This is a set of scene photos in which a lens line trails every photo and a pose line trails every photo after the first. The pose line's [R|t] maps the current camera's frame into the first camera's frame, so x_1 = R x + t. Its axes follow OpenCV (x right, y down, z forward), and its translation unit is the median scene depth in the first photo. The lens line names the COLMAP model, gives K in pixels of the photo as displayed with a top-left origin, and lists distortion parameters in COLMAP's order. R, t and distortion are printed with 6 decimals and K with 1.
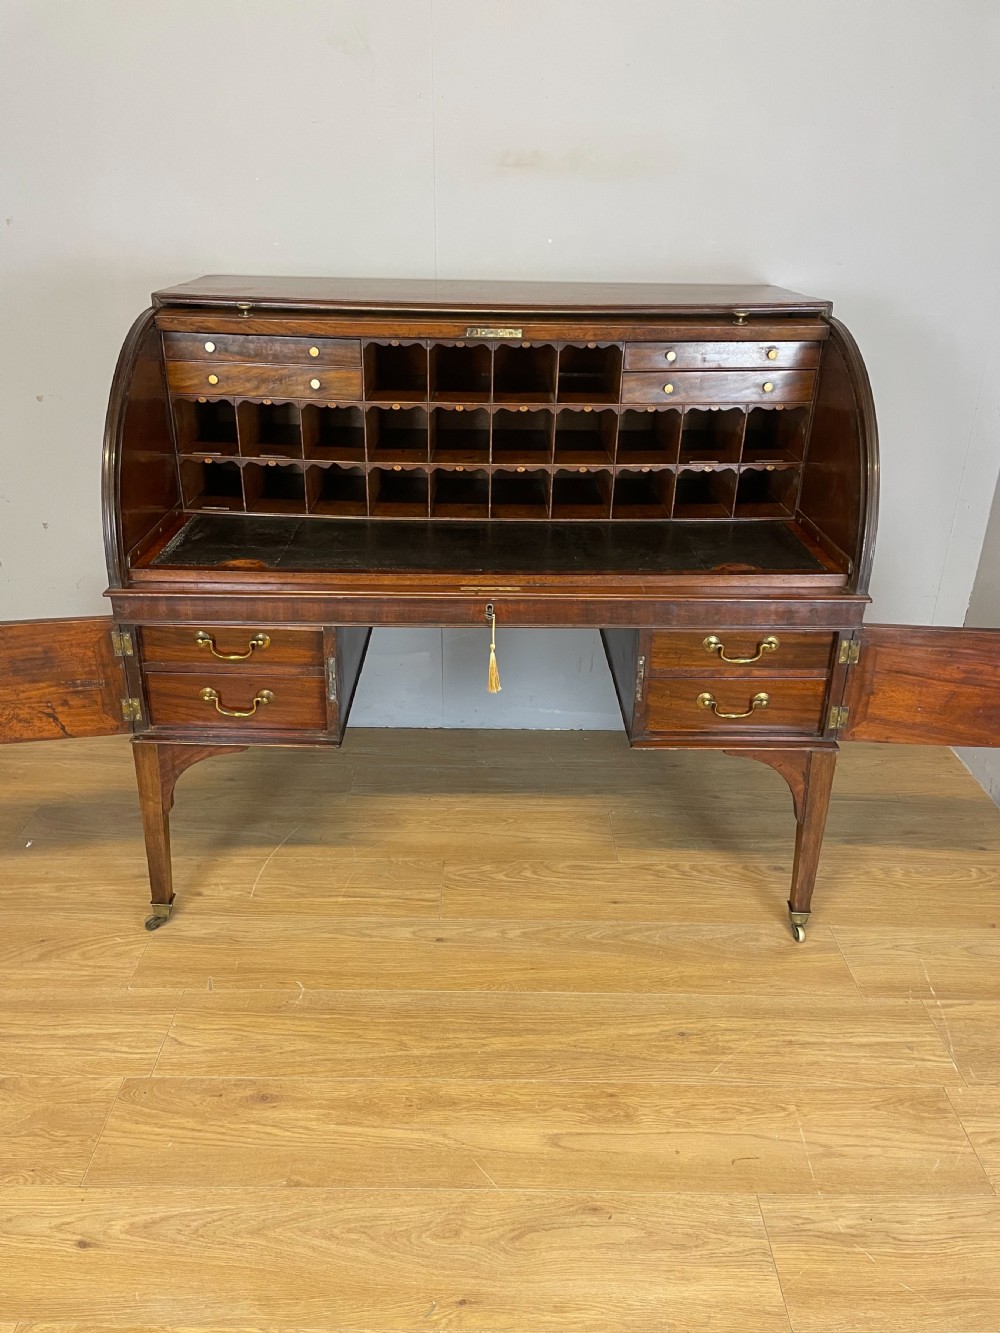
lens RADIAL K [[1004.3, 0, 496.0], [0, 1004.3, 662.3], [0, 0, 1]] dist [0.095130, -0.118397]
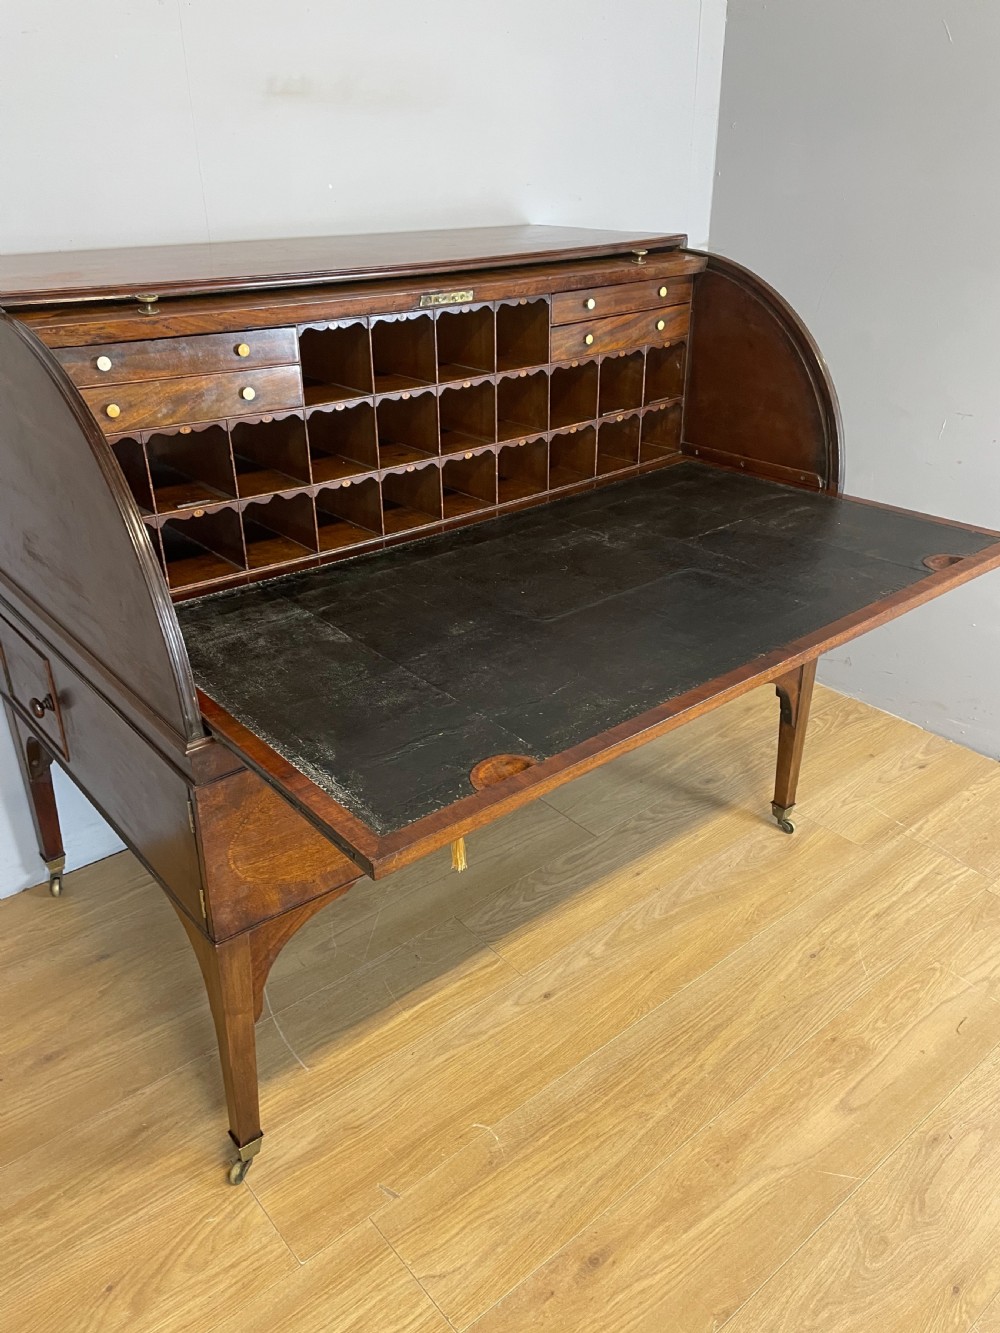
lens RADIAL K [[1004.3, 0, 497.2], [0, 1004.3, 659.8], [0, 0, 1]] dist [0.095130, -0.118397]
pose [[0.768960, -0.305990, 0.561311, -0.552188], [0.280509, 0.950472, 0.133855, -0.148649], [-0.574469, 0.054523, 0.816708, 0.323139]]
